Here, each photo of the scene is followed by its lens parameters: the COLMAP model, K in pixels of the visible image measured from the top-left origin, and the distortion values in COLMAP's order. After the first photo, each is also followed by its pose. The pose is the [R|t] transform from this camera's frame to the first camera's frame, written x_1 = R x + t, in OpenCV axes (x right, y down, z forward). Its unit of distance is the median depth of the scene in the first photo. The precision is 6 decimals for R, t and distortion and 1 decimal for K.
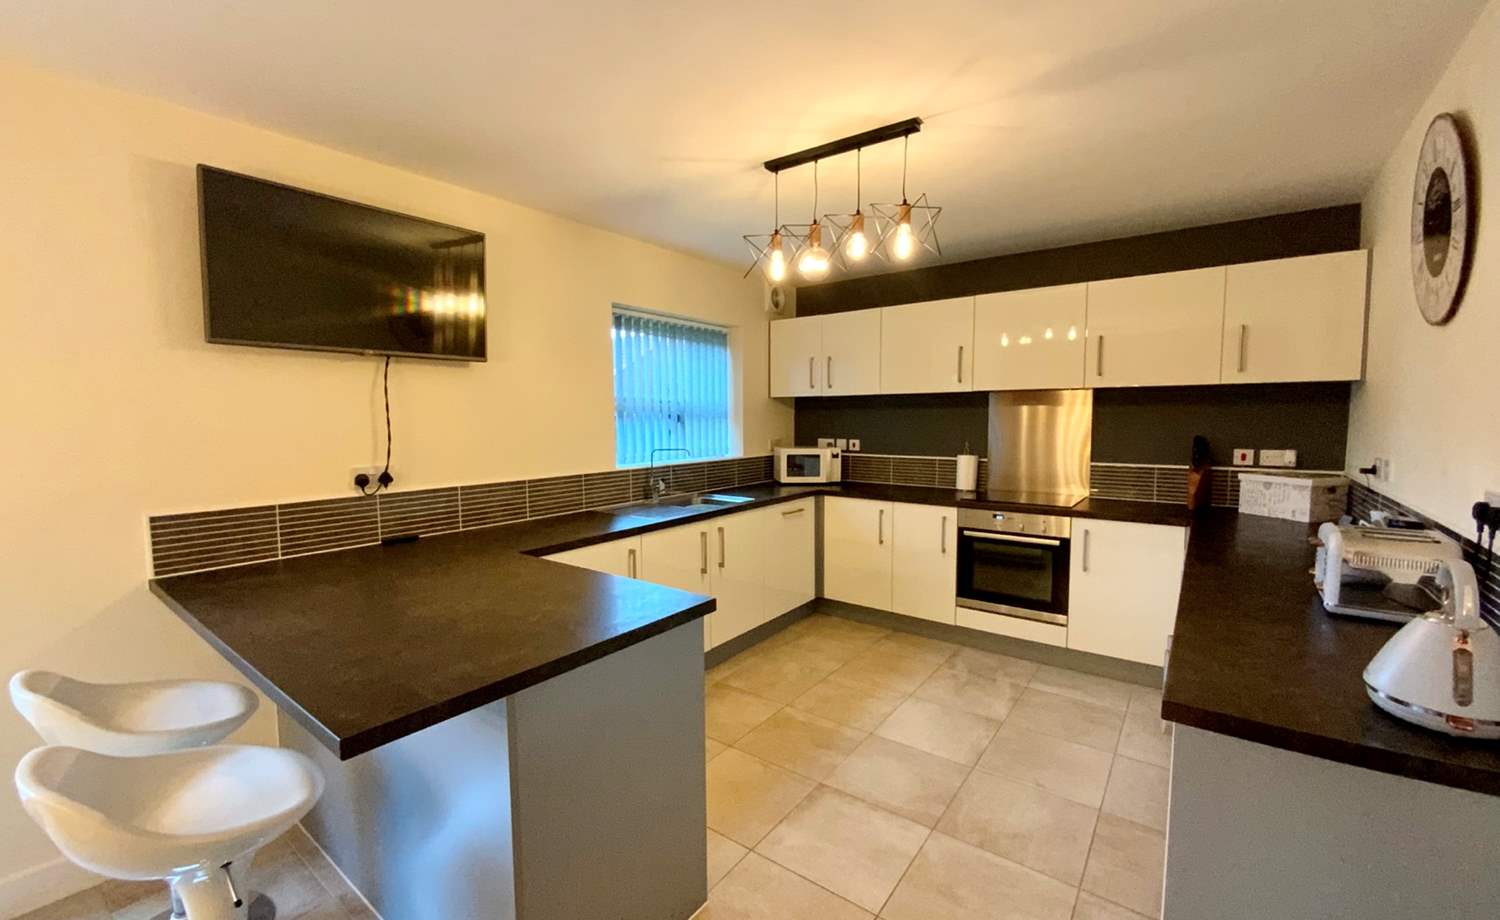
lens RADIAL K [[601.6, 0, 742.6], [0, 601.6, 464.1], [0, 0, 1]] dist [0.000830, -0.008162]
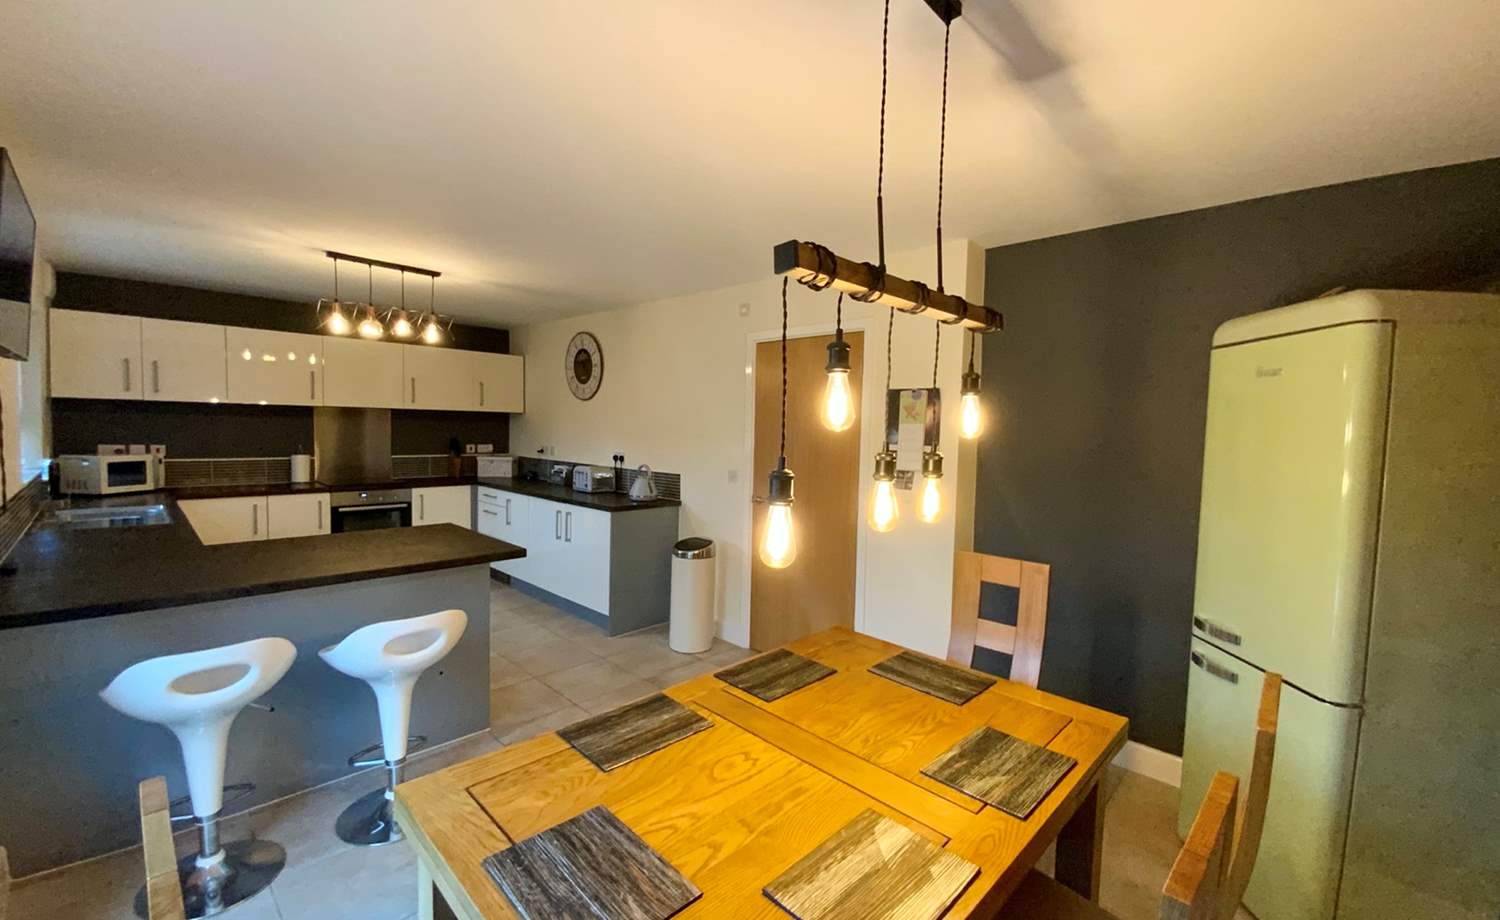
lens RADIAL K [[615.0, 0, 750.0], [0, 615.0, 460.0], [0, 0, 1]] dist [0.021126, -0.000221]
pose [[0.127383, -0.045206, 0.990823, -0.970370], [0.057034, 0.997642, 0.038185, -0.000058], [-0.990213, 0.051646, 0.129660, -0.122461]]
